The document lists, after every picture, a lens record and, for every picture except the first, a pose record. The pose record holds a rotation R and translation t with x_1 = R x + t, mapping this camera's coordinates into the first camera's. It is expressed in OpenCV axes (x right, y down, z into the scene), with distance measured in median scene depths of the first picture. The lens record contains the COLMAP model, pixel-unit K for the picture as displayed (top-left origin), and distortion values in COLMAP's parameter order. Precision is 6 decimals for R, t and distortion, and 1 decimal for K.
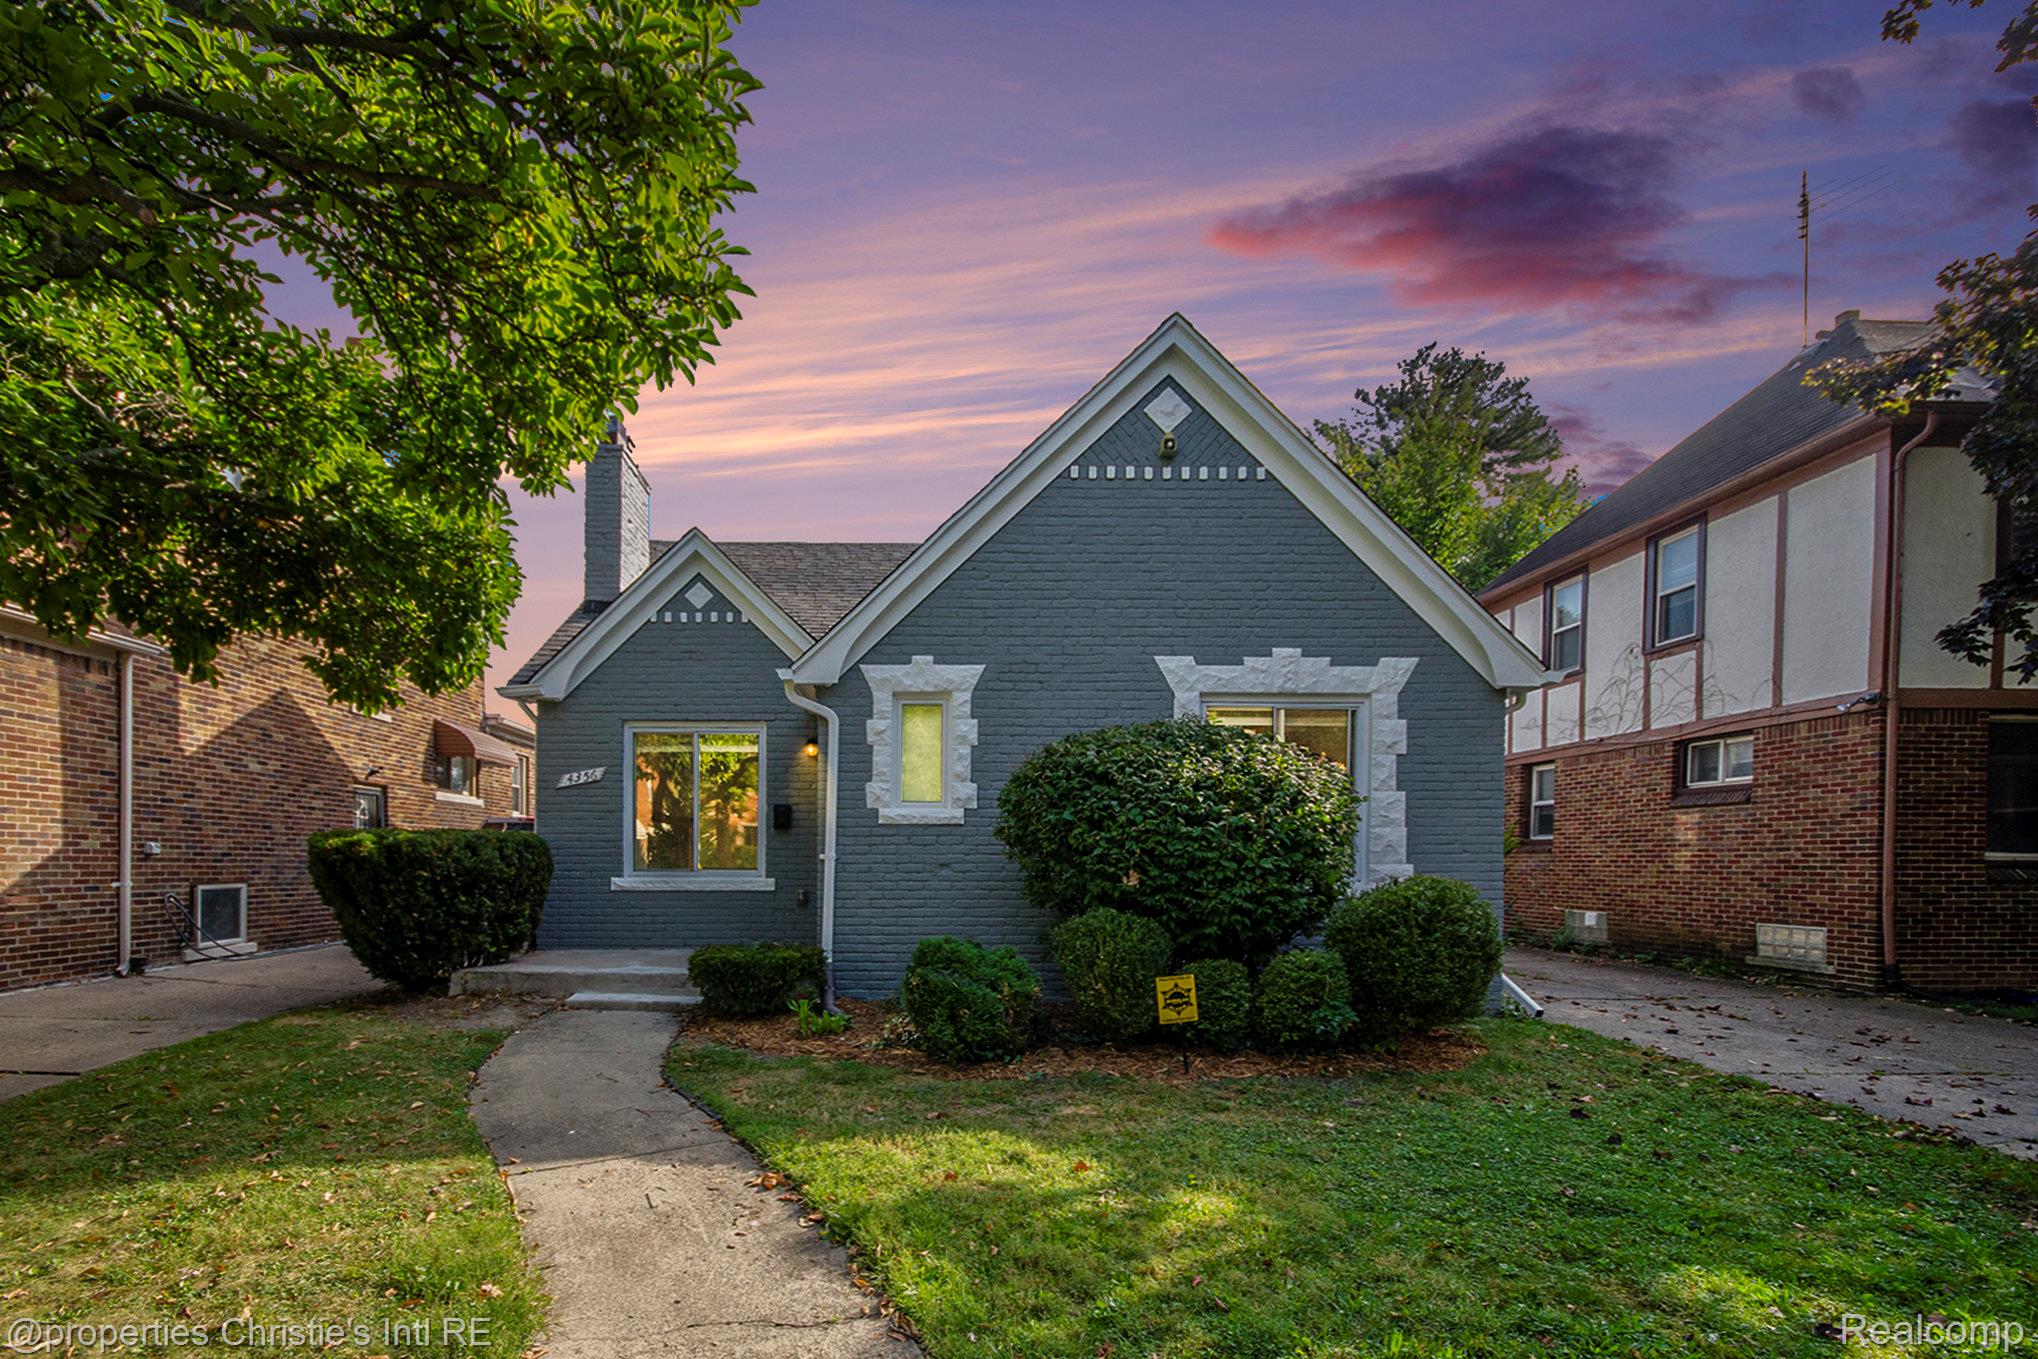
lens RADIAL K [[881.6, 0, 844.5], [0, 881.6, 864.7], [0, 0, 1]] dist [0.001776, -0.000141]
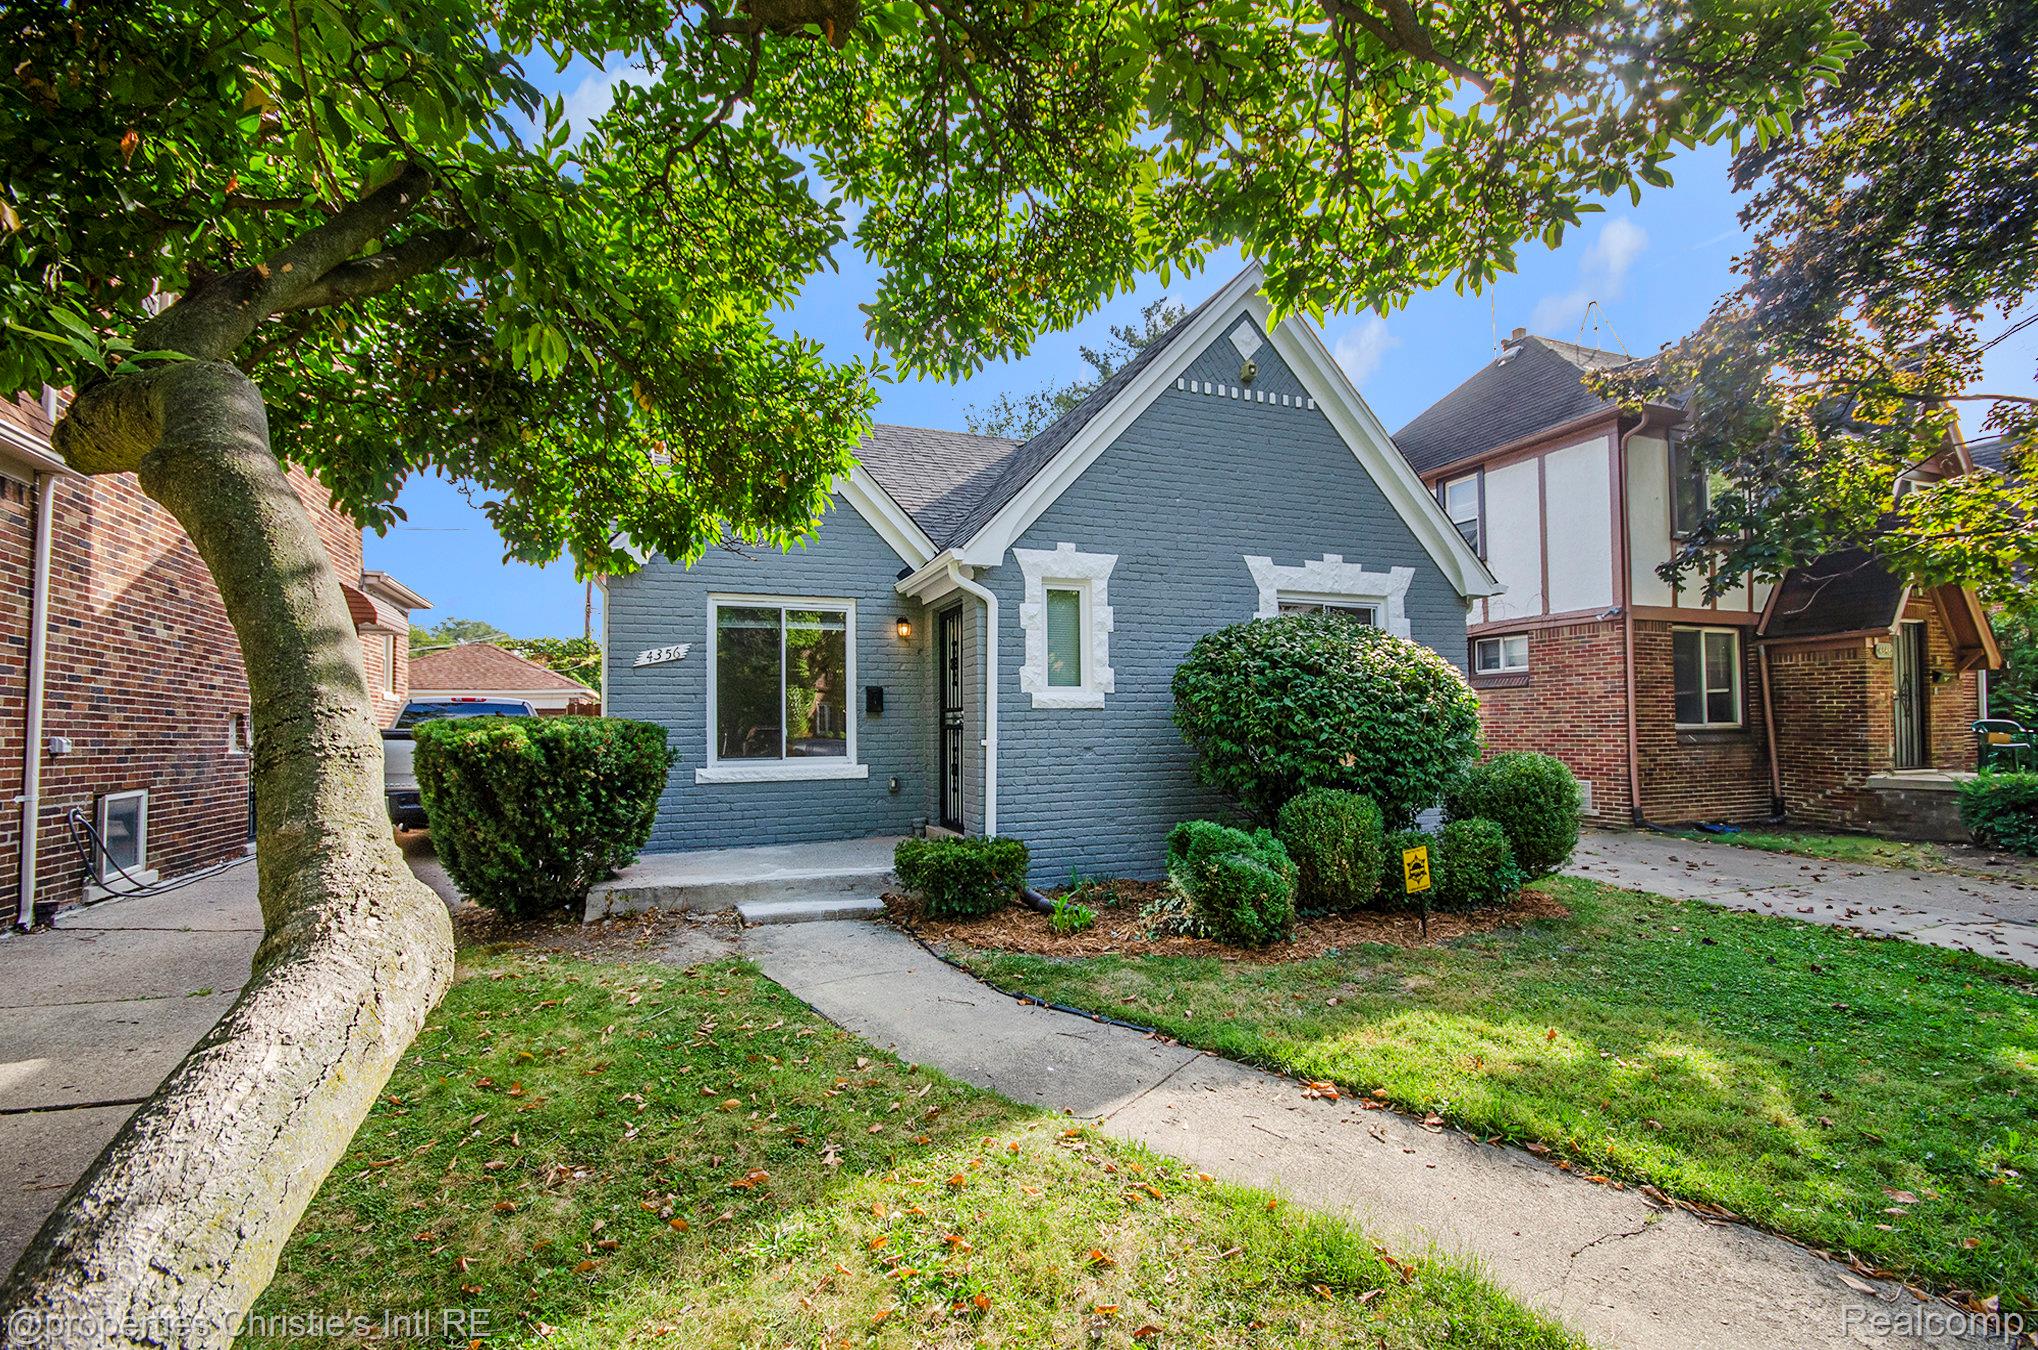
lens RADIAL K [[896.0, 0, 801.1], [0, 896.0, 678.6], [0, 0, 1]] dist [-0.002288, 0.000203]
pose [[0.942635, 0.005552, 0.333779, -0.542991], [0.015261, 0.998100, -0.059700, -0.023805], [-0.333477, 0.061370, 0.940759, 0.138343]]
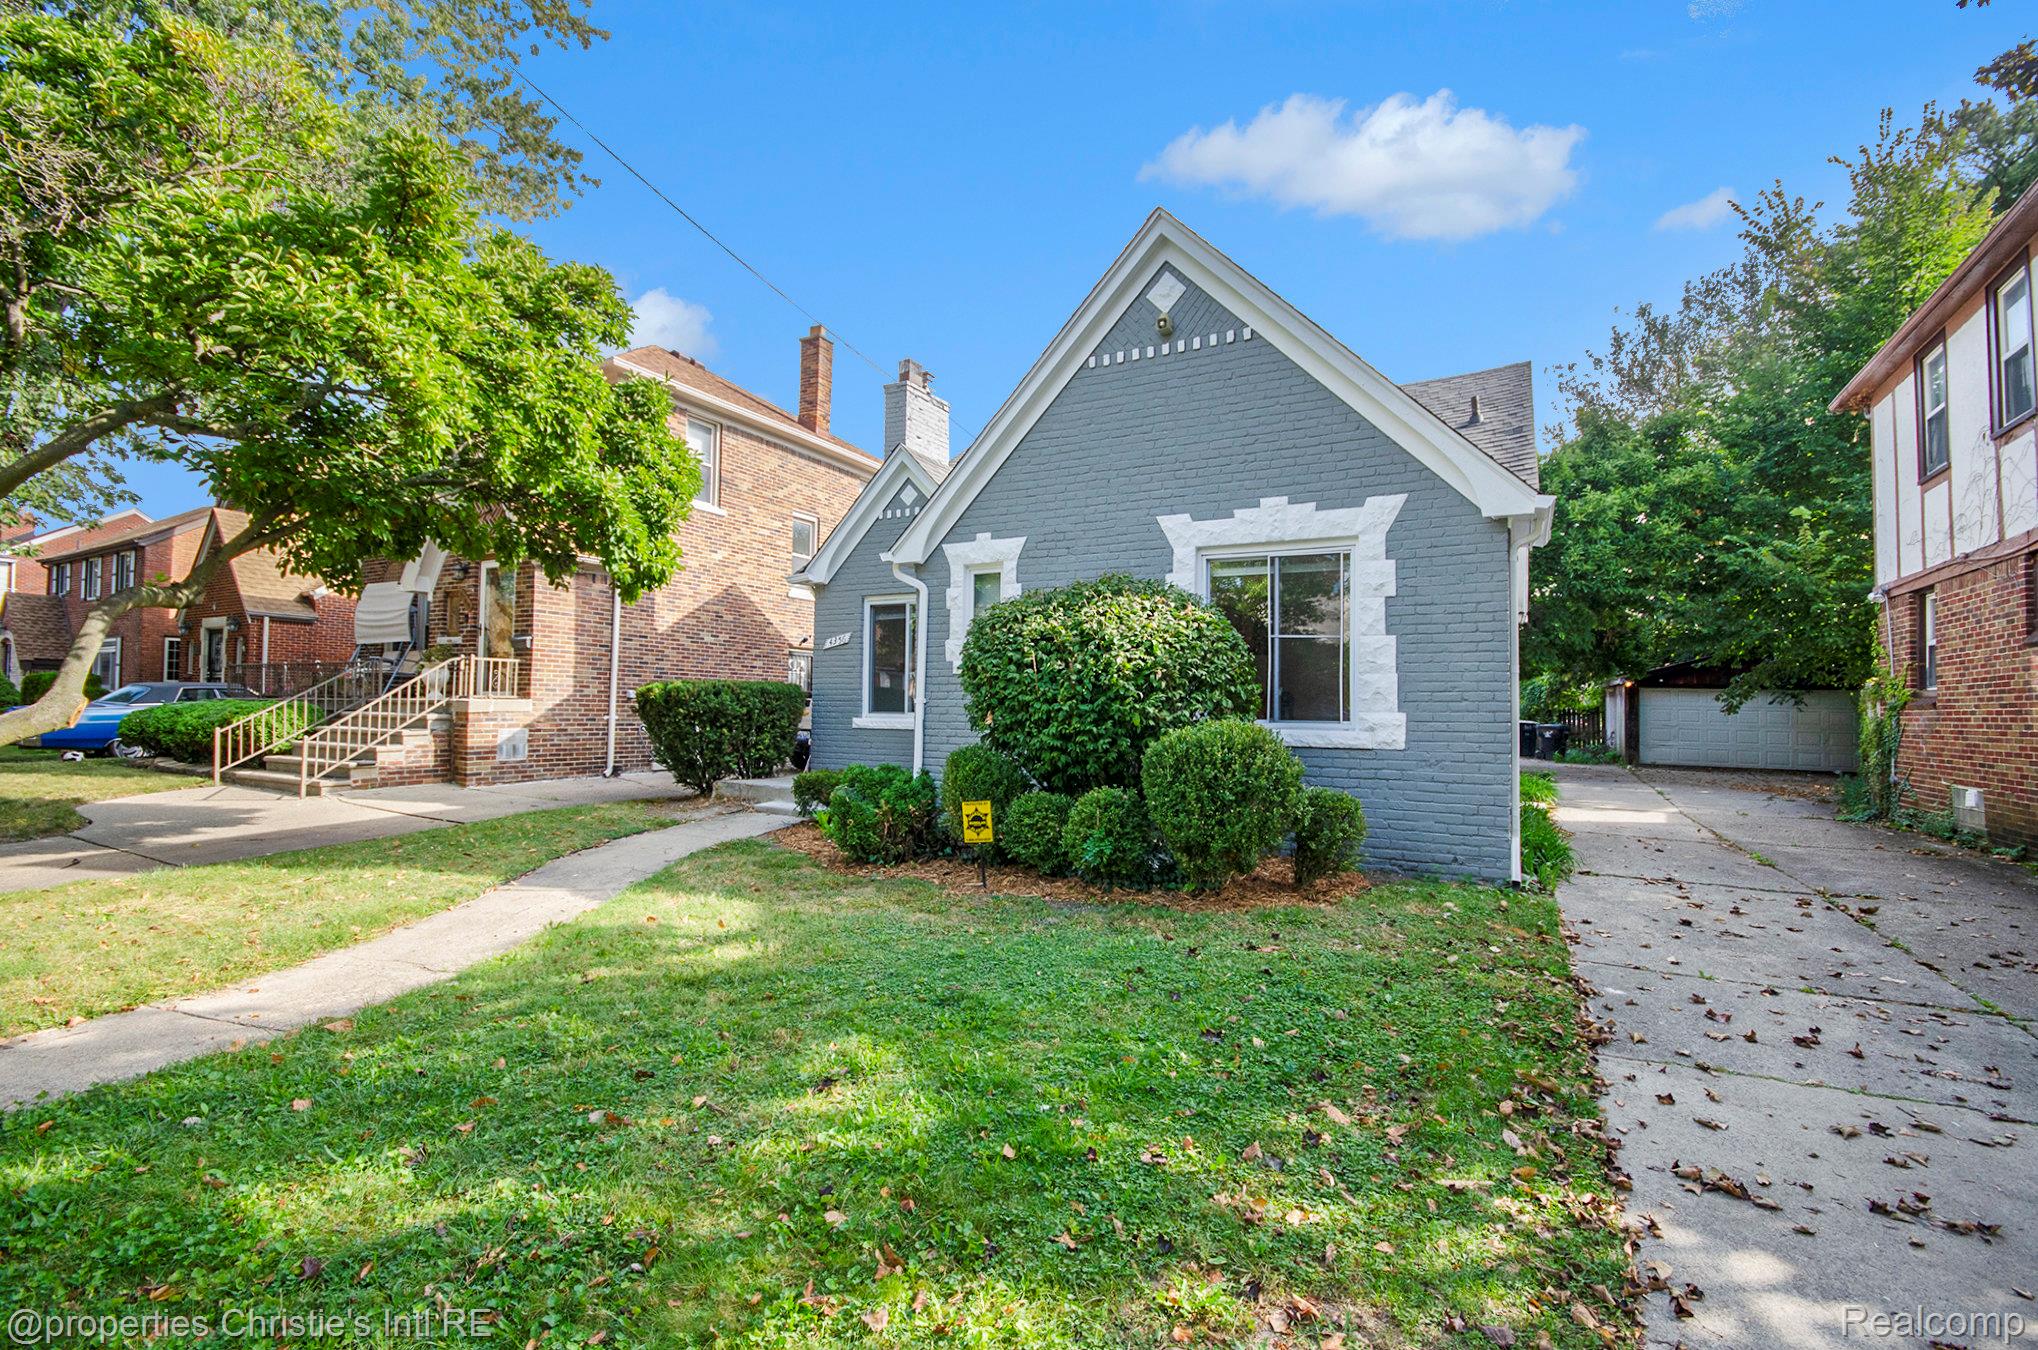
lens RADIAL K [[886.6, 0, 1136.5], [0, 886.6, 672.6], [0, 0, 1]] dist [-0.001478, -0.000348]
pose [[0.892350, -0.008609, -0.451262, 0.814100], [-0.015958, 0.998591, -0.050607, 0.008834], [0.451062, 0.052361, 0.890955, 0.033559]]
